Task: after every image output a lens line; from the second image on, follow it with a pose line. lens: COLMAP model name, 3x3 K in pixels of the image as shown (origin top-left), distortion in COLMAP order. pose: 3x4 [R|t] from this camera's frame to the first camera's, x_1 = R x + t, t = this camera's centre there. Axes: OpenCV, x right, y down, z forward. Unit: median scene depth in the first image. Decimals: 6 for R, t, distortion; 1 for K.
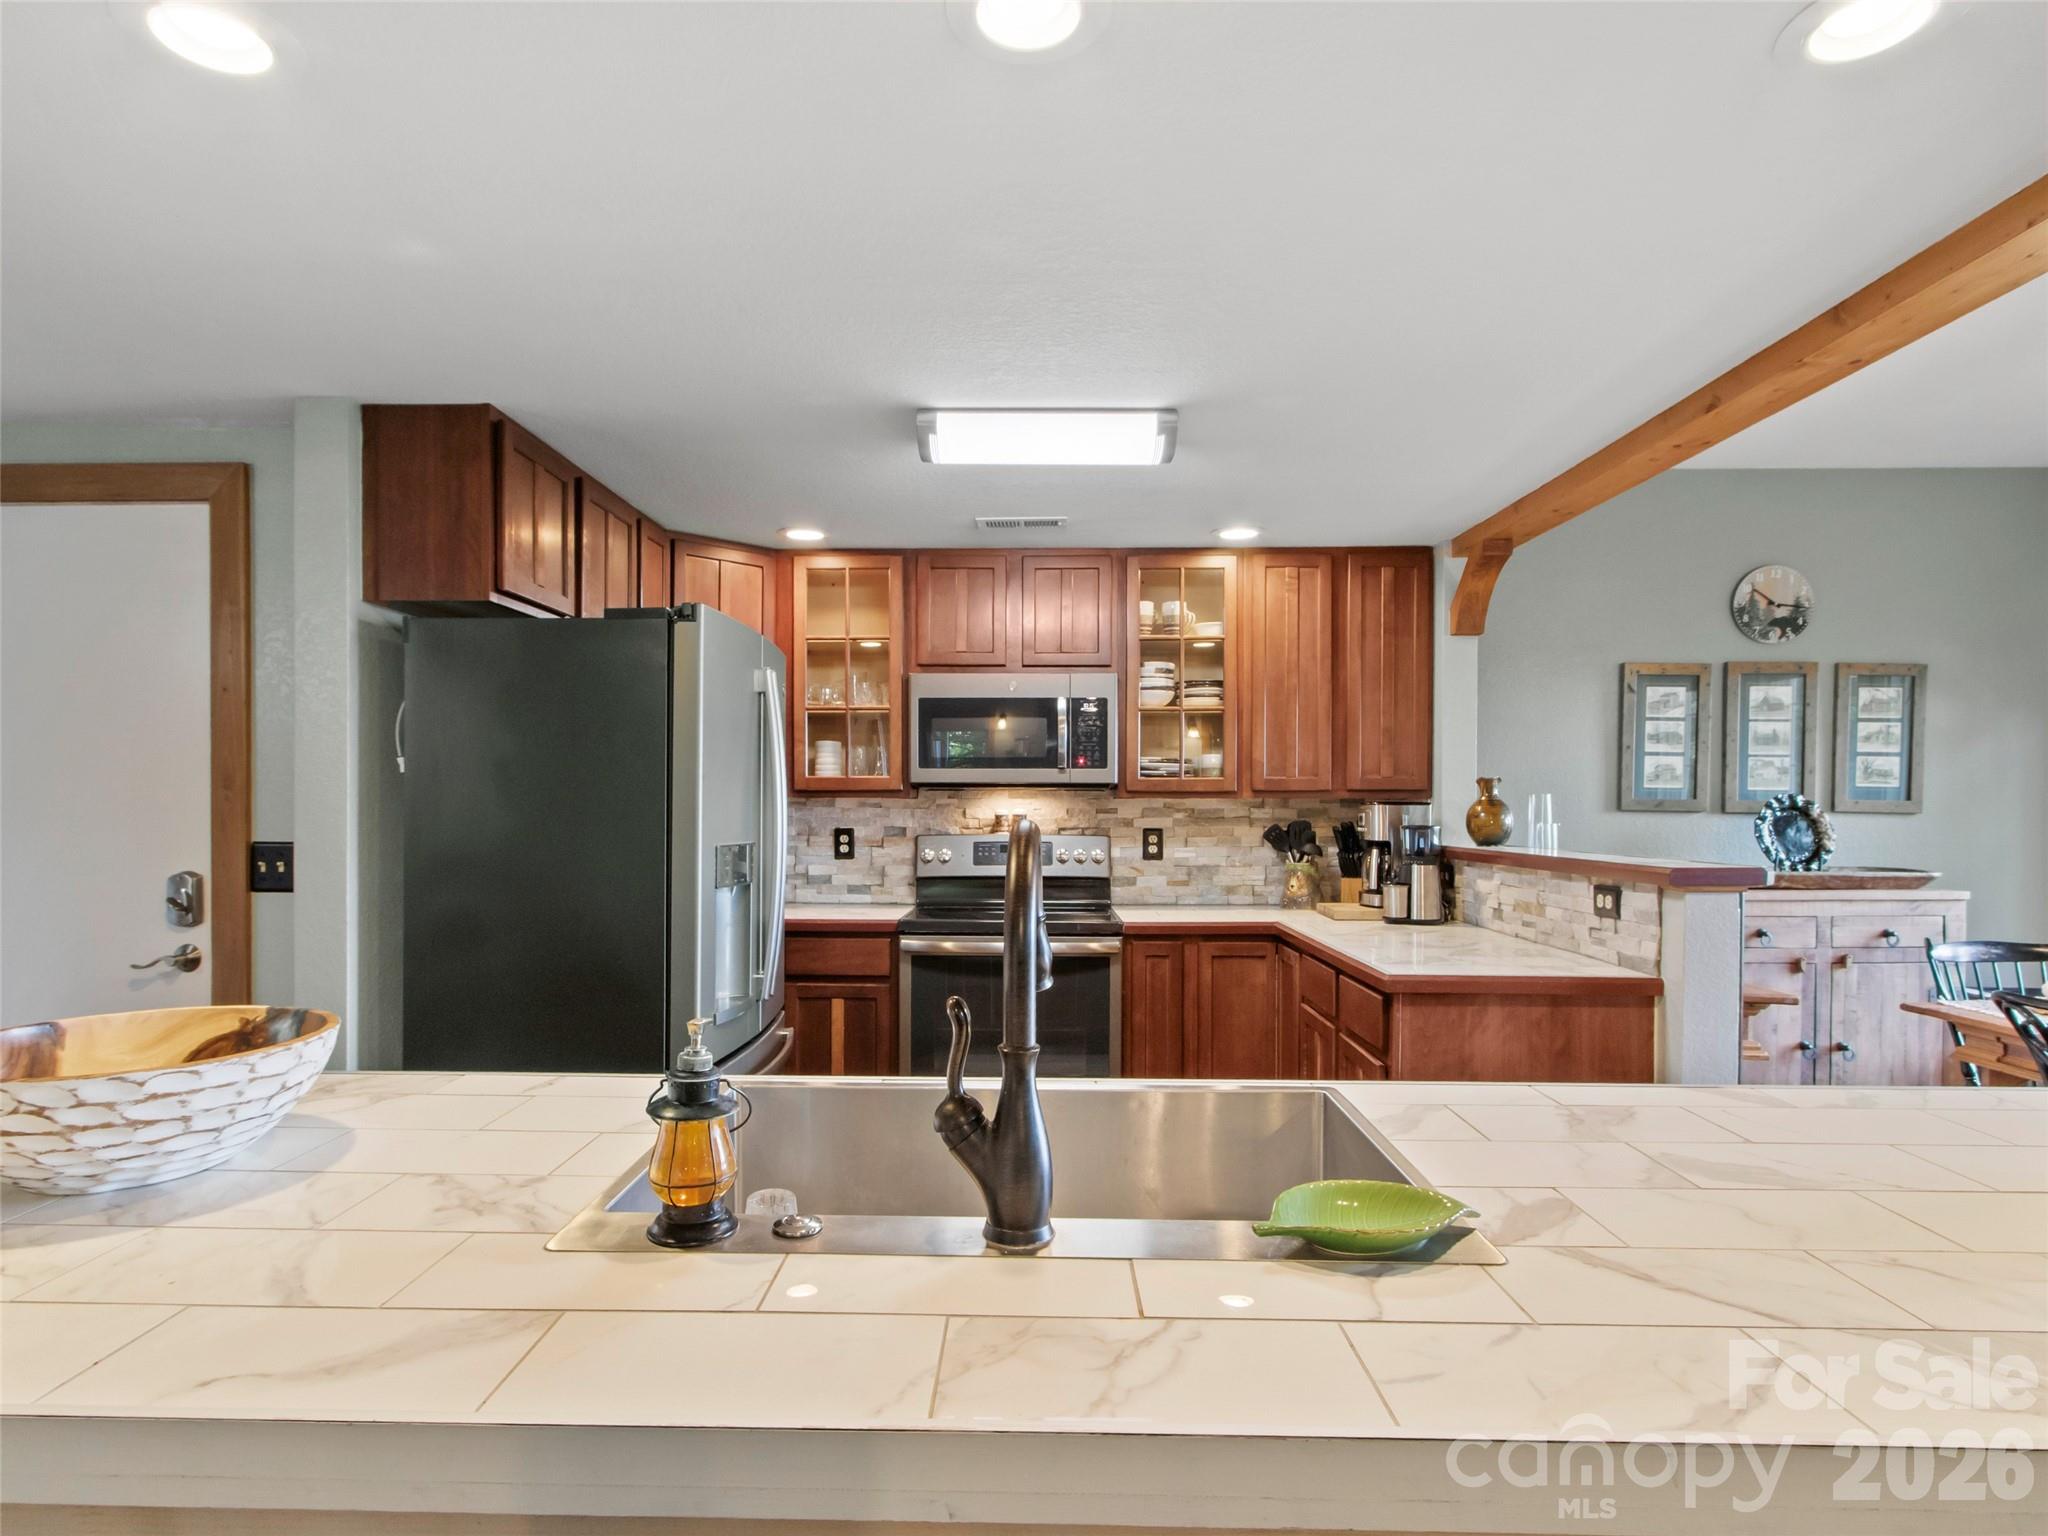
lens RADIAL K [[1056.5, 0, 994.0], [0, 1056.5, 790.8], [0, 0, 1]] dist [0.004622, -0.003232]
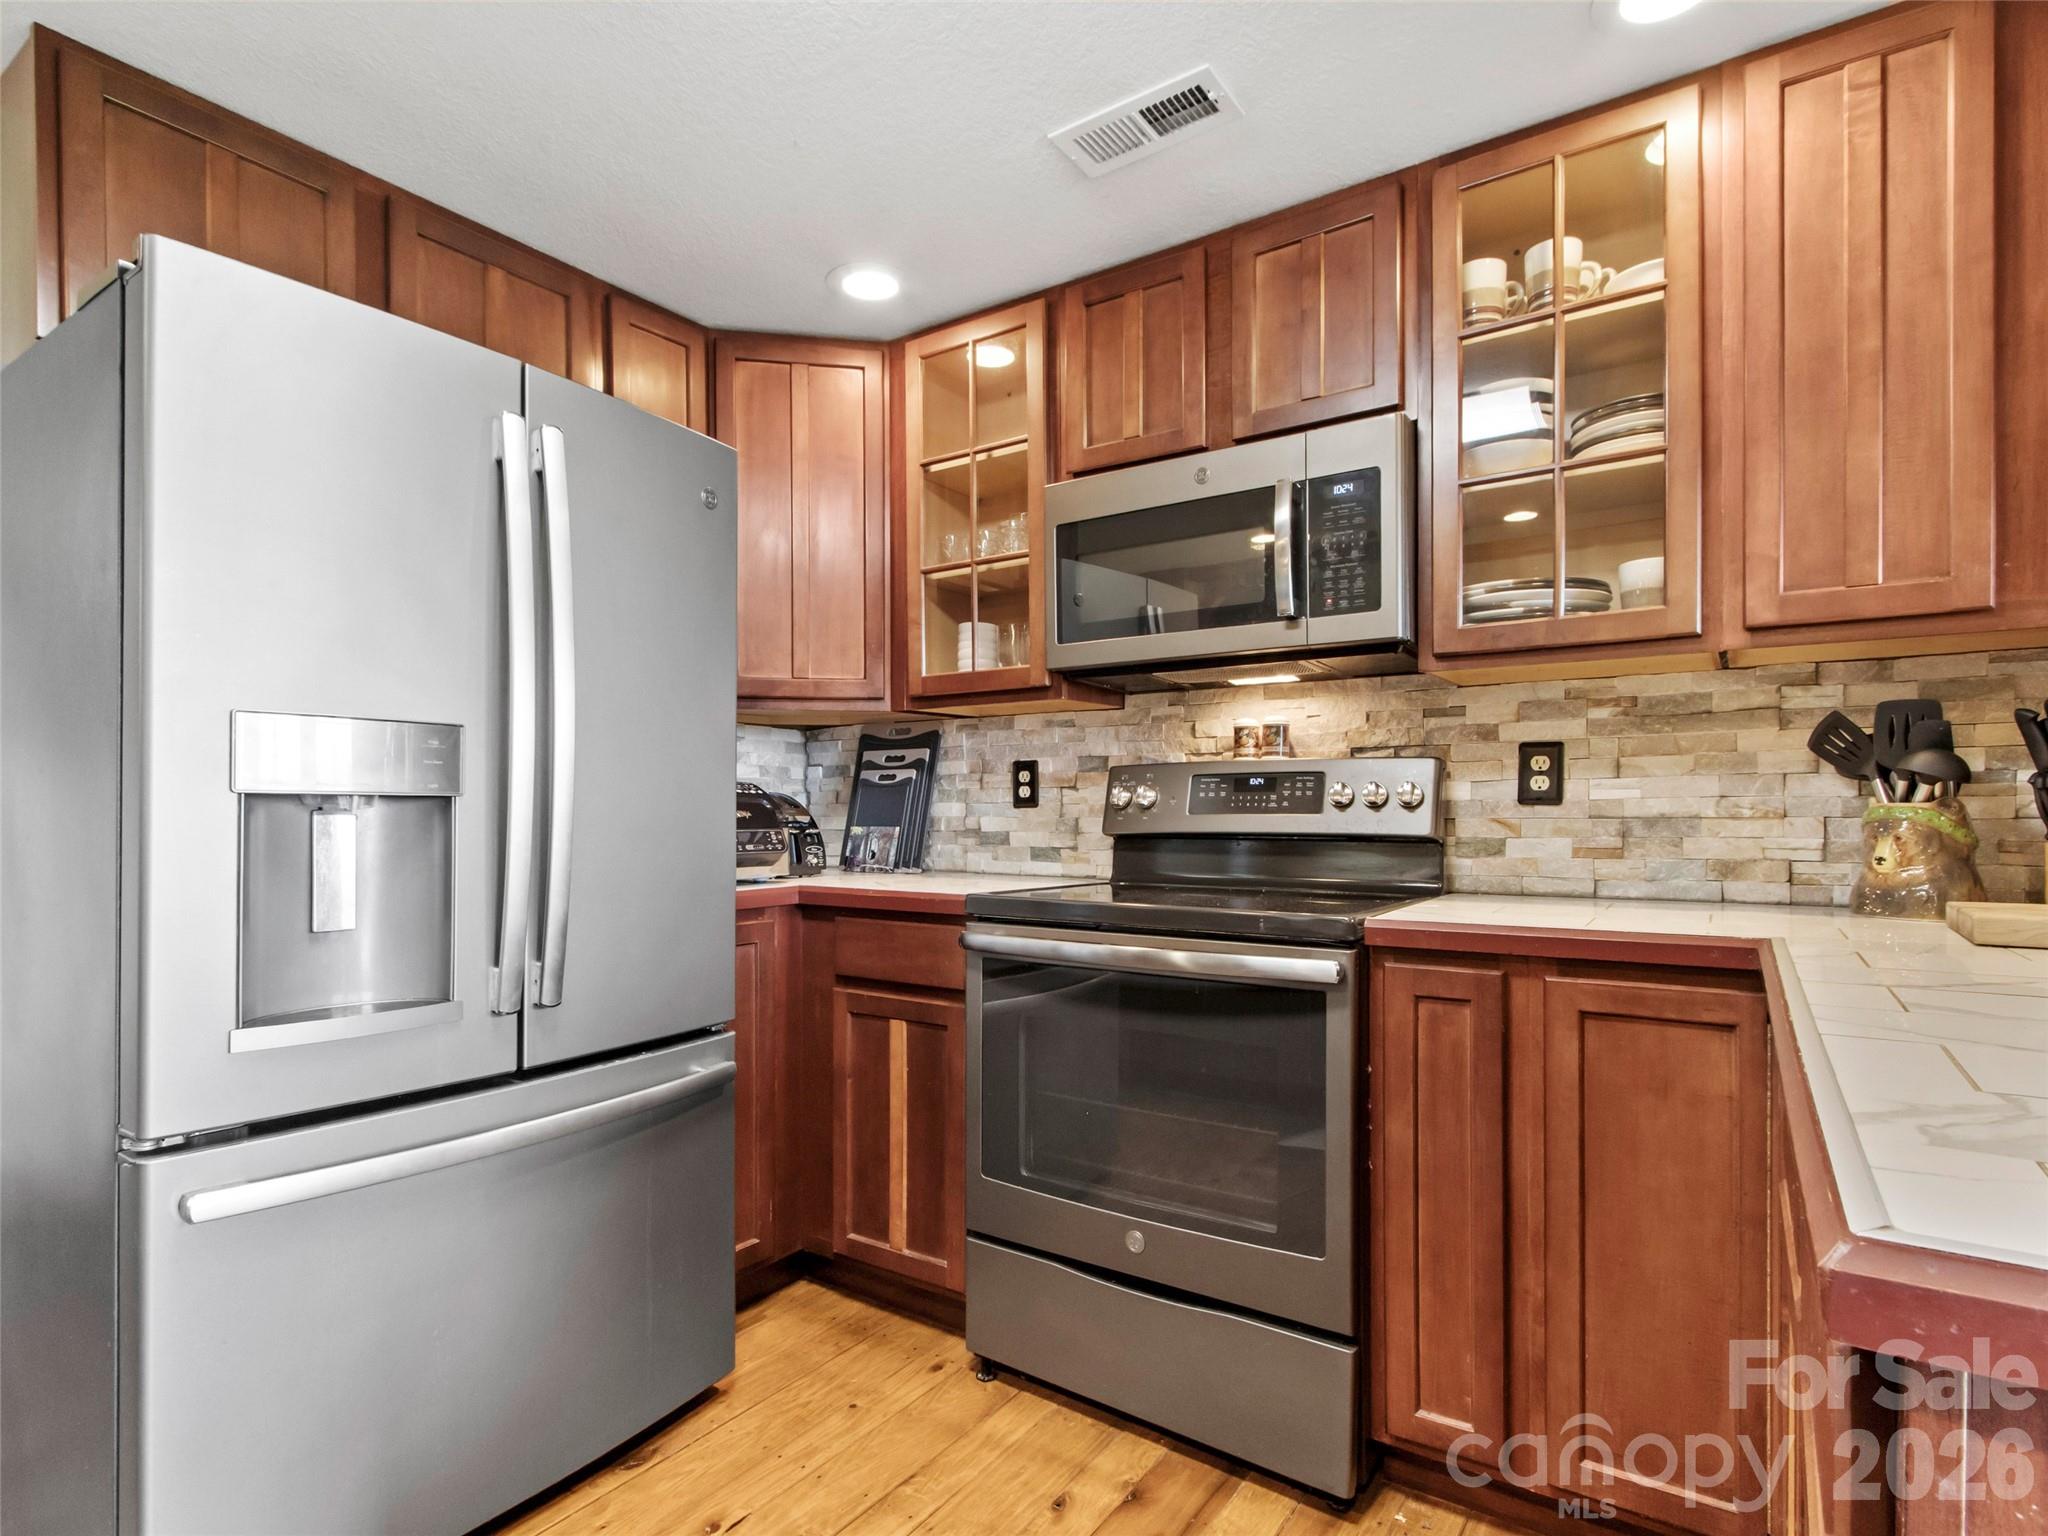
lens RADIAL K [[1056.5, 0, 1010.5], [0, 1056.5, 801.5], [0, 0, 1]] dist [0.004622, -0.003232]
pose [[0.847653, -0.006661, -0.530509, 0.208621], [0.010728, 0.999932, 0.004587, 0.060560], [0.530443, -0.009580, 0.847667, 0.461128]]
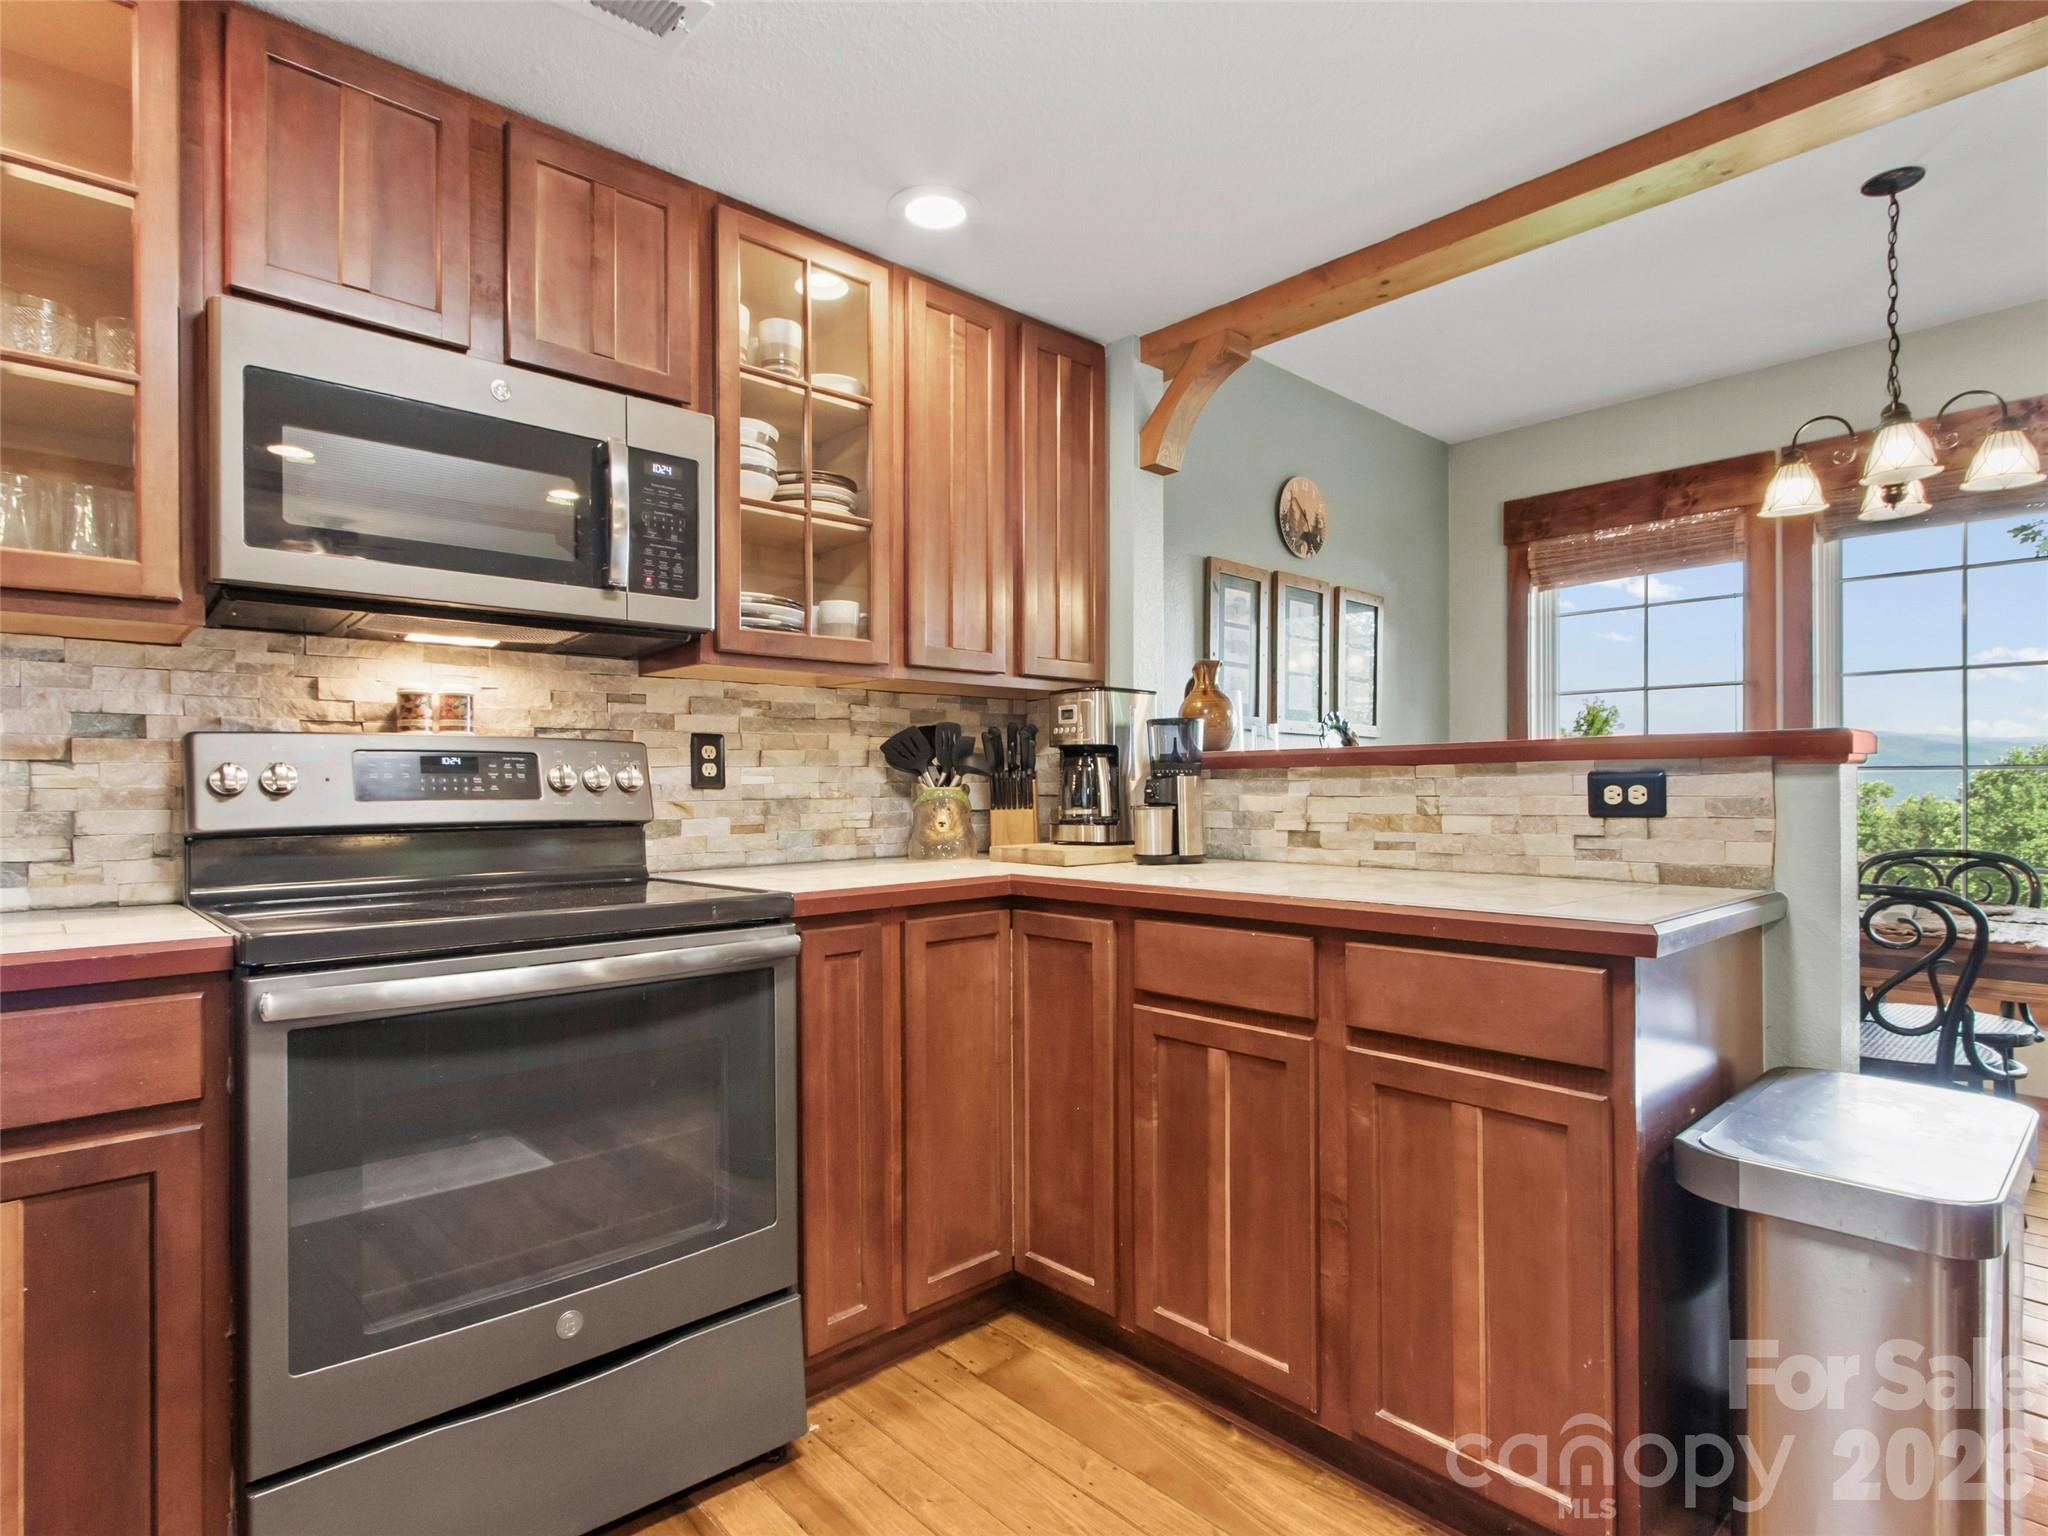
lens RADIAL K [[1056.5, 0, 982.5], [0, 1056.5, 780.1], [0, 0, 1]] dist [0.004622, -0.003232]
pose [[0.722792, -0.000353, 0.691065, -0.137916], [-0.002447, 0.999992, 0.003070, 0.060346], [-0.691061, -0.003910, 0.722786, 0.505603]]
